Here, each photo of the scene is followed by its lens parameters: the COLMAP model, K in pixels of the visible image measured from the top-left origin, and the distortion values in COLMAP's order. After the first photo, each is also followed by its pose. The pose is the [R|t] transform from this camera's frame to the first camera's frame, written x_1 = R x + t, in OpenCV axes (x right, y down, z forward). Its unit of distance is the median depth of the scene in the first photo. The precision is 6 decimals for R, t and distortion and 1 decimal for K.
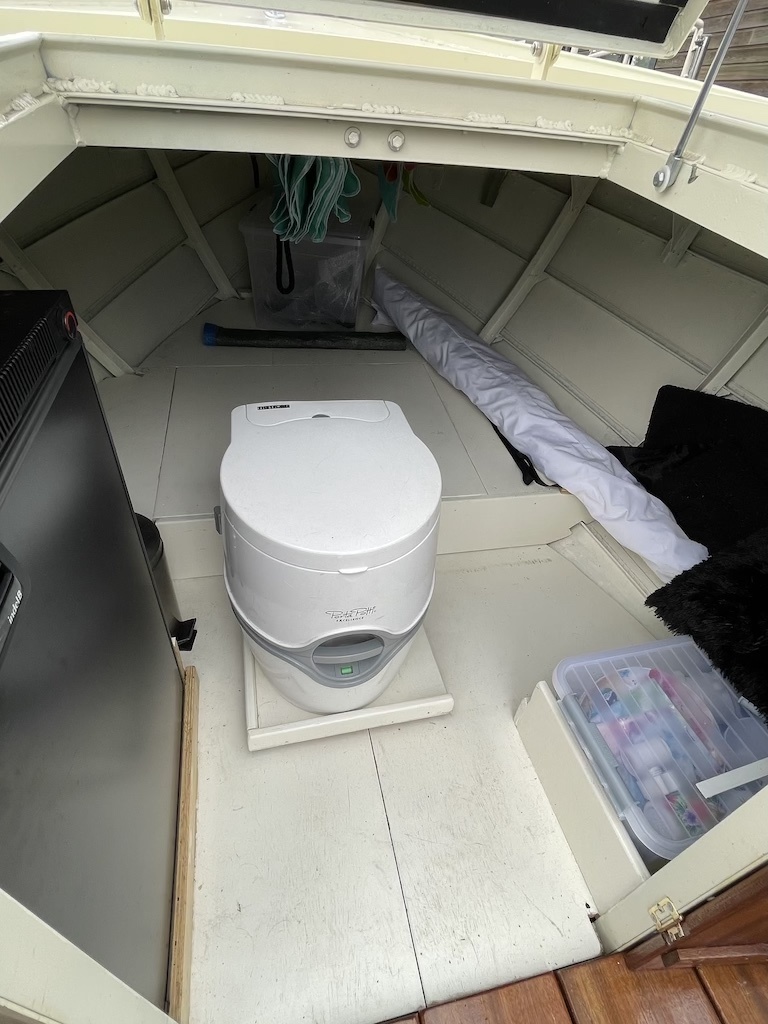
lens RADIAL K [[503.8, 0, 384.0], [0, 503.8, 512.0], [0, 0, 1]] dist [0.000545, 0.000696]
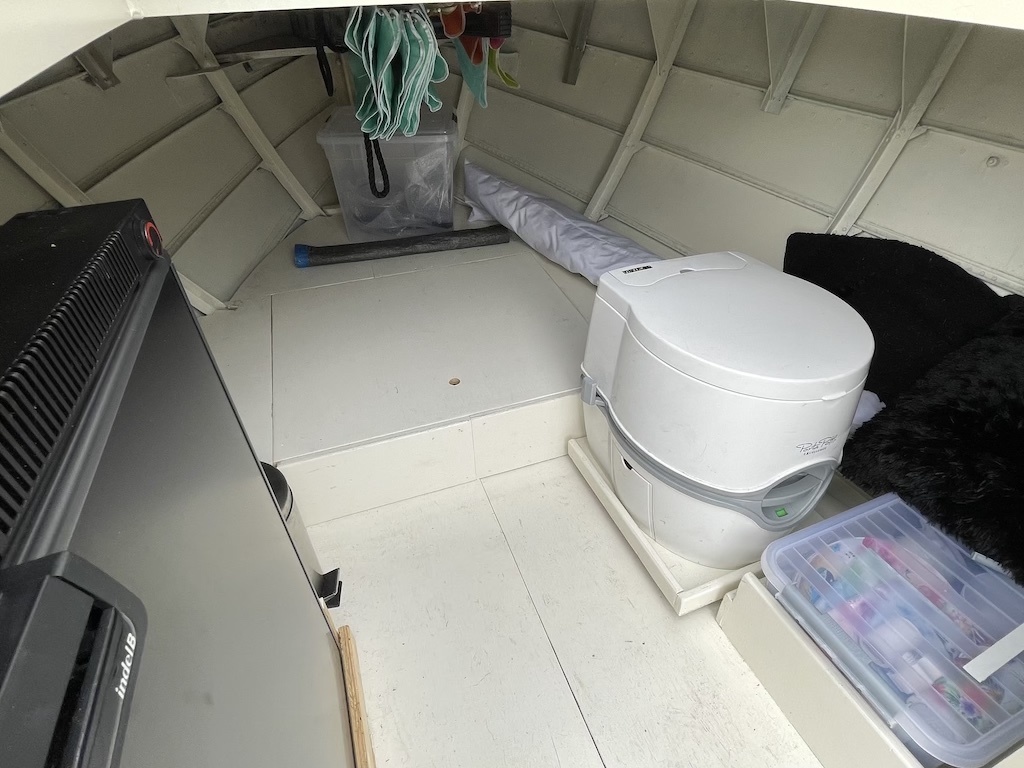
lens RADIAL K [[503.8, 0, 511.8], [0, 503.8, 386.7], [0, 0, 1]] dist [0.000545, 0.000696]
pose [[0.985873, -0.160728, 0.047119, -0.057204], [0.162845, 0.985618, -0.045163, -0.009082], [-0.039182, 0.052198, 0.997868, 0.082141]]
